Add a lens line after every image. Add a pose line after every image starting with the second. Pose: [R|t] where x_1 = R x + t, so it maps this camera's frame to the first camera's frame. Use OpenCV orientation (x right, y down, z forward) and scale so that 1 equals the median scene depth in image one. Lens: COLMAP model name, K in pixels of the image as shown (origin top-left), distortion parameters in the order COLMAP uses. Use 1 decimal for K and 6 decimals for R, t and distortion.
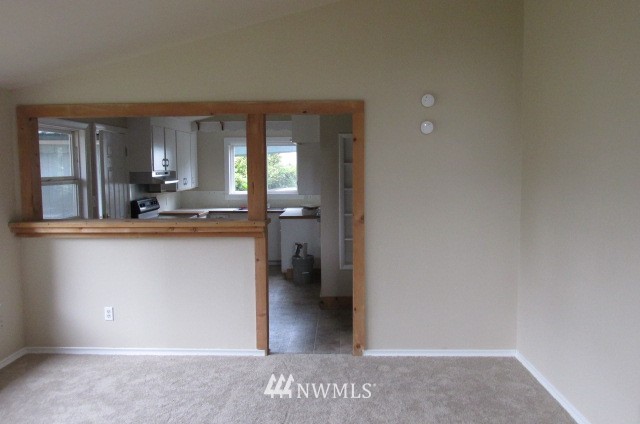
lens RADIAL K [[536.1, 0, 320.0], [0, 536.1, 212.0], [0, 0, 1]] dist [0.005089, 0.002135]
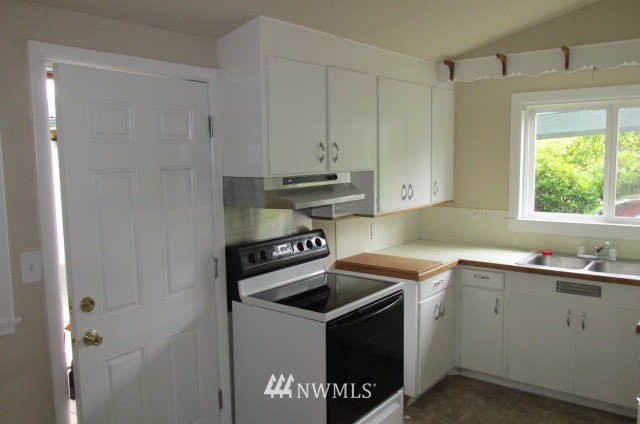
lens RADIAL K [[536.1, 0, 320.0], [0, 536.1, 212.0], [0, 0, 1]] dist [0.005089, 0.002135]
pose [[0.810157, 0.063639, -0.582749, -0.042443], [-0.045791, 0.997923, 0.045318, -0.053474], [0.584422, -0.010030, 0.811388, 0.551870]]
